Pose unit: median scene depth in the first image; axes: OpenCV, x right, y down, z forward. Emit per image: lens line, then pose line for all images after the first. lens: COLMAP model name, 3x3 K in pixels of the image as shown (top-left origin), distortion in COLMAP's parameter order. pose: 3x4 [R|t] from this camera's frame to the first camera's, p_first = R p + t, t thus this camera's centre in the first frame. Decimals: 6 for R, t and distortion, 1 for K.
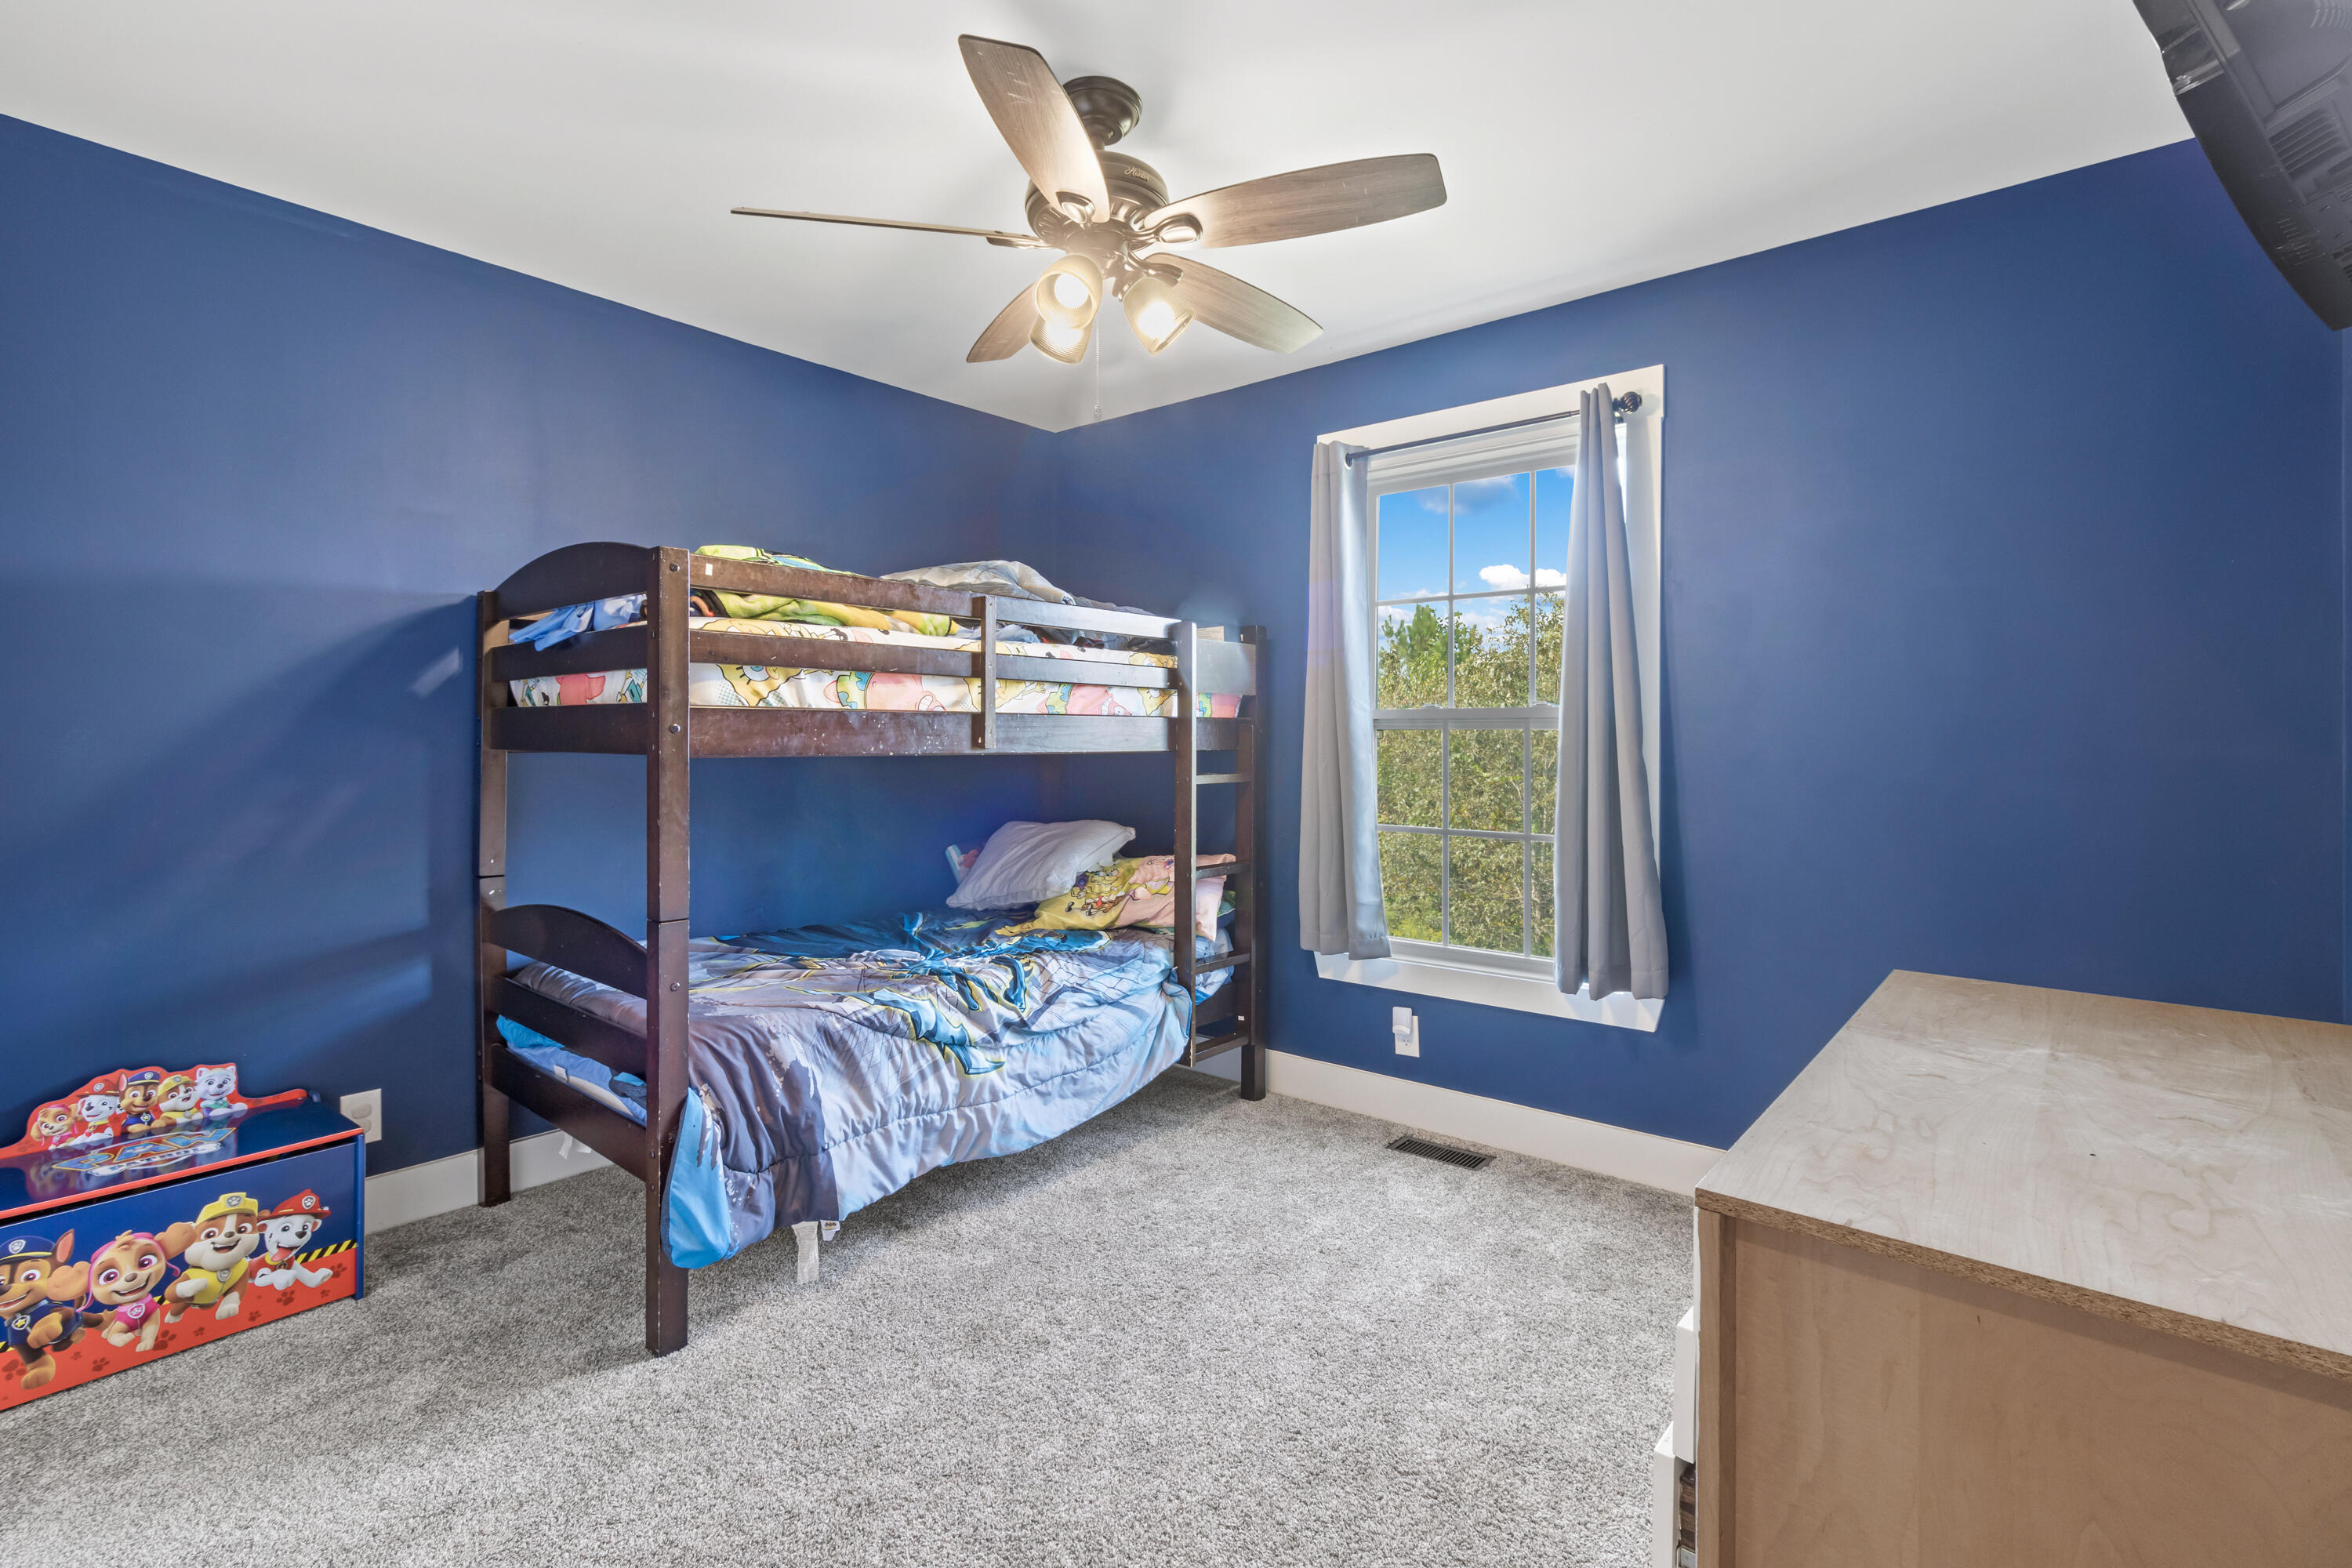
lens RADIAL K [[1074.7, 0, 1169.1], [0, 1074.7, 742.1], [0, 0, 1]] dist [-0.001613, -0.000398]
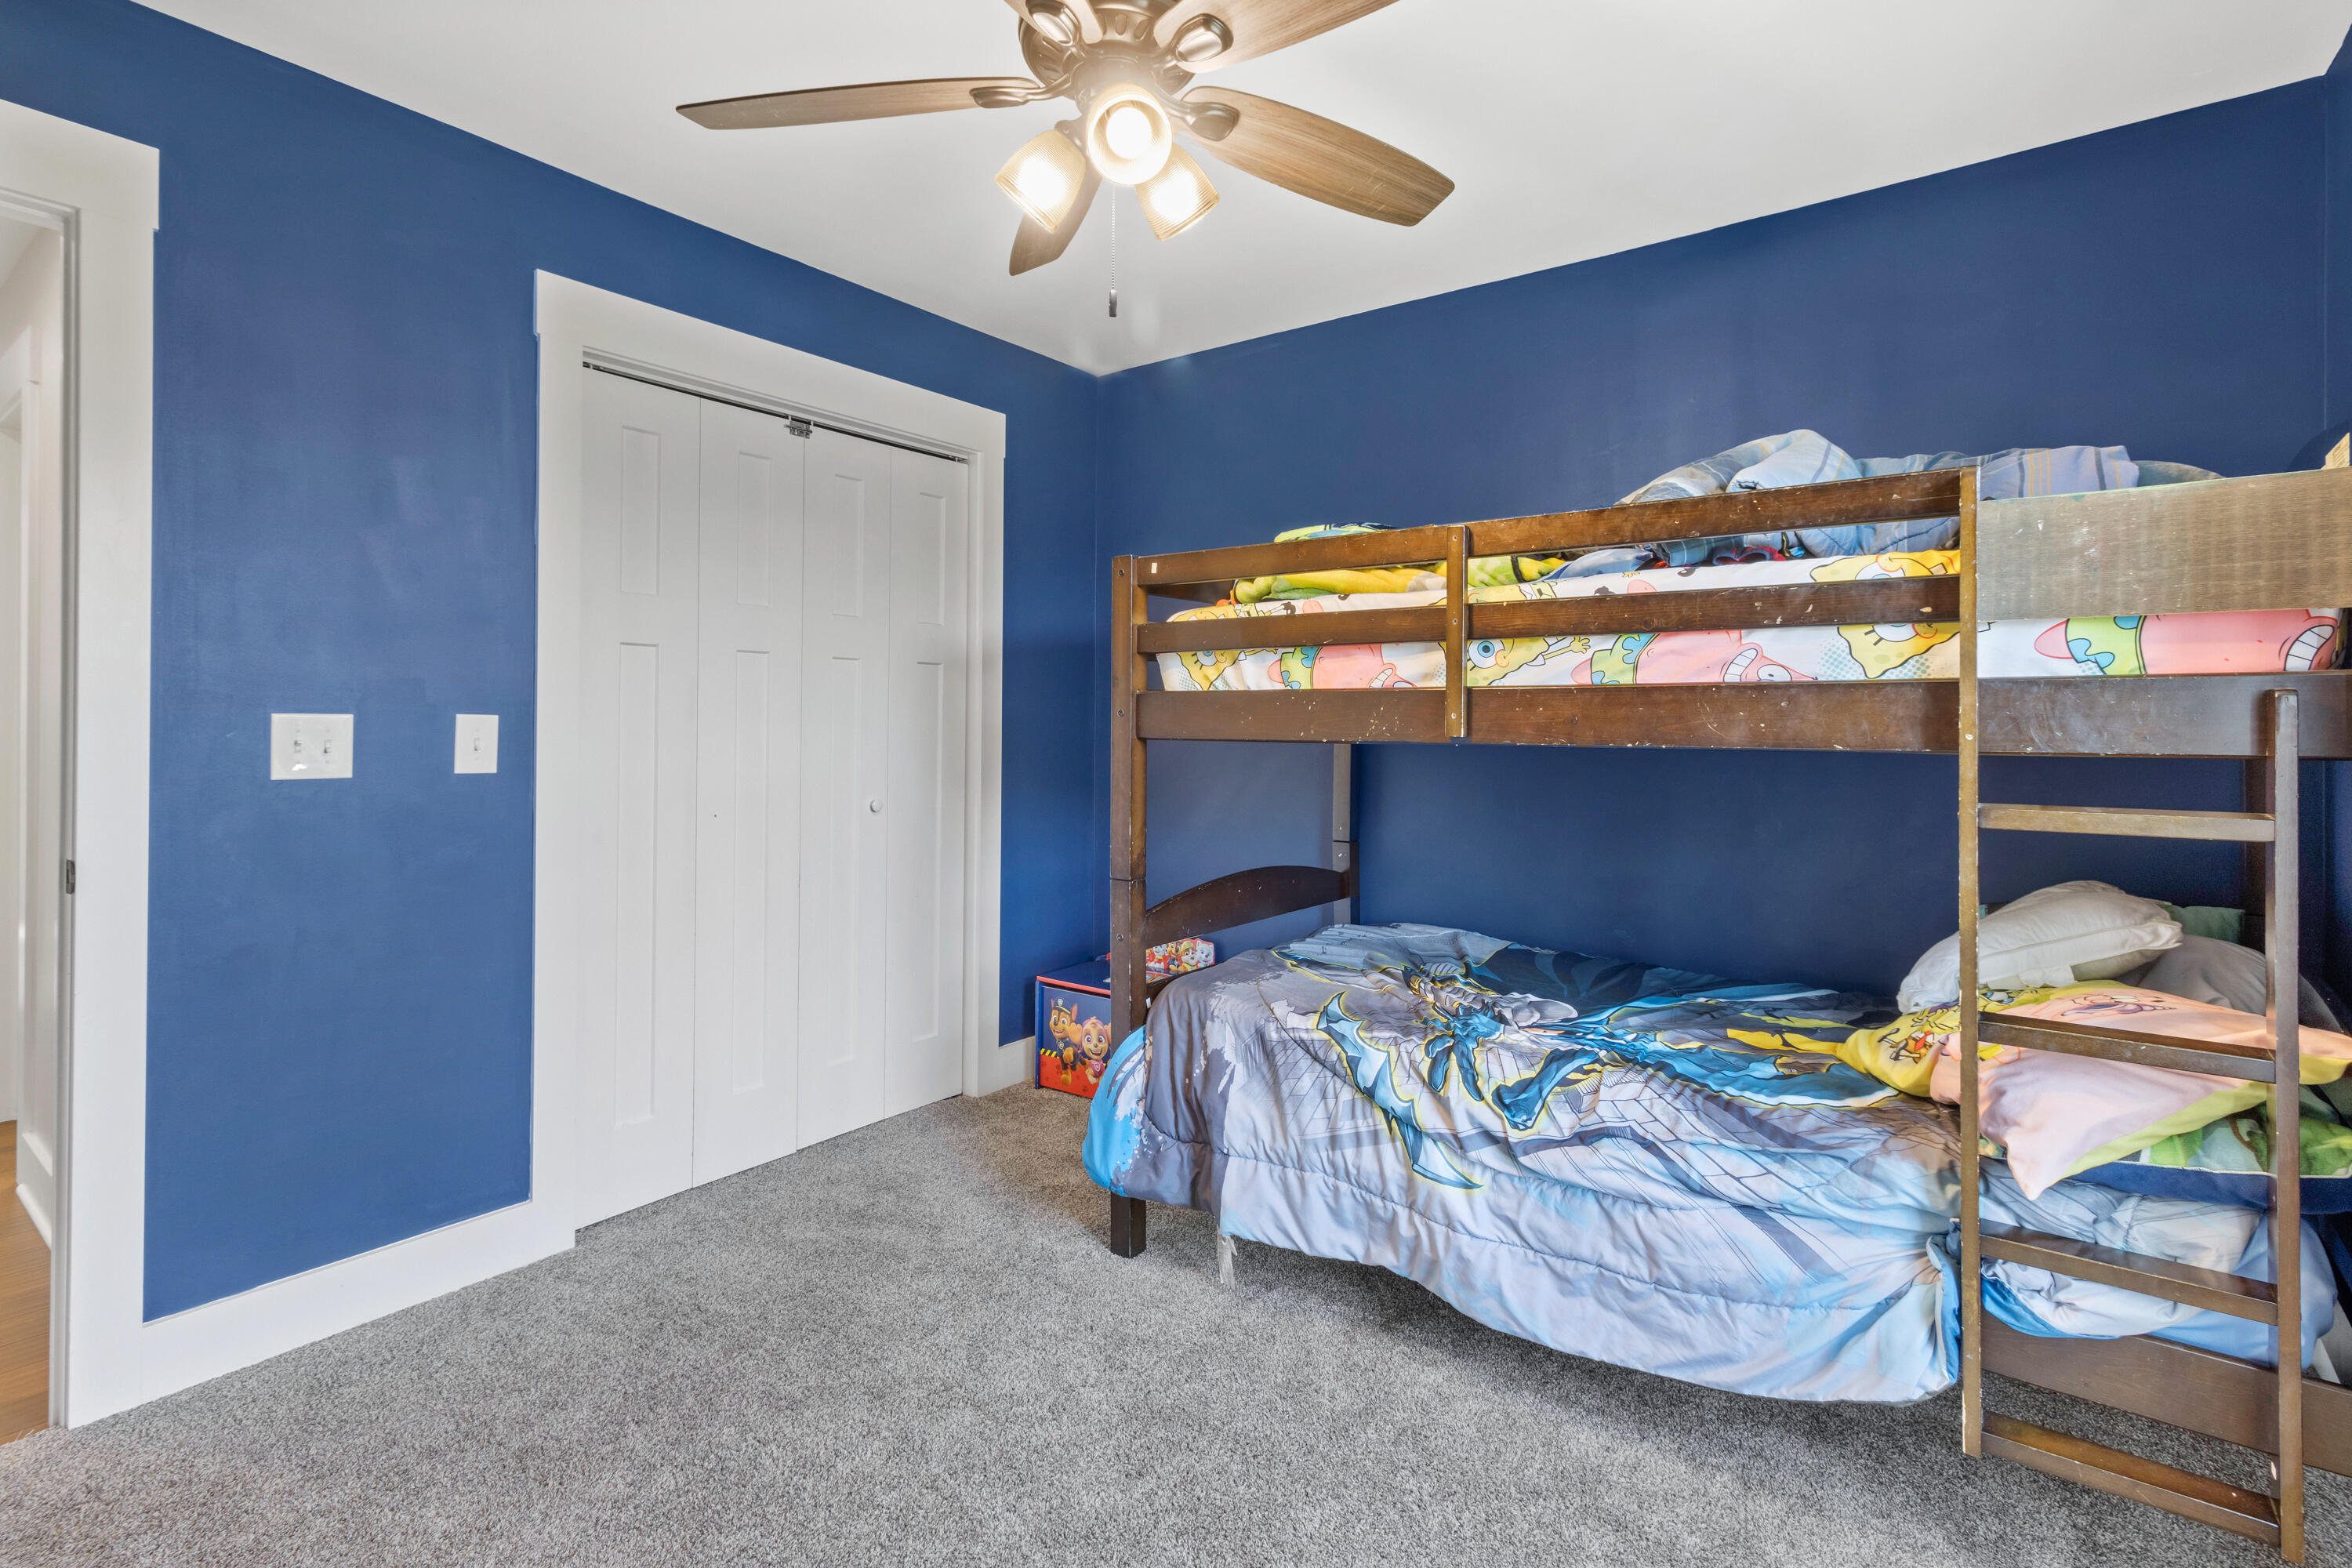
lens RADIAL K [[1108.8, 0, 1171.9], [0, 1108.8, 715.2], [0, 0, 1]] dist [-0.000184, -0.000469]
pose [[0.050120, -0.002423, -0.998740, 0.596867], [-0.005617, 0.999981, -0.002708, -0.005963], [0.998727, 0.005746, 0.050105, 0.813945]]
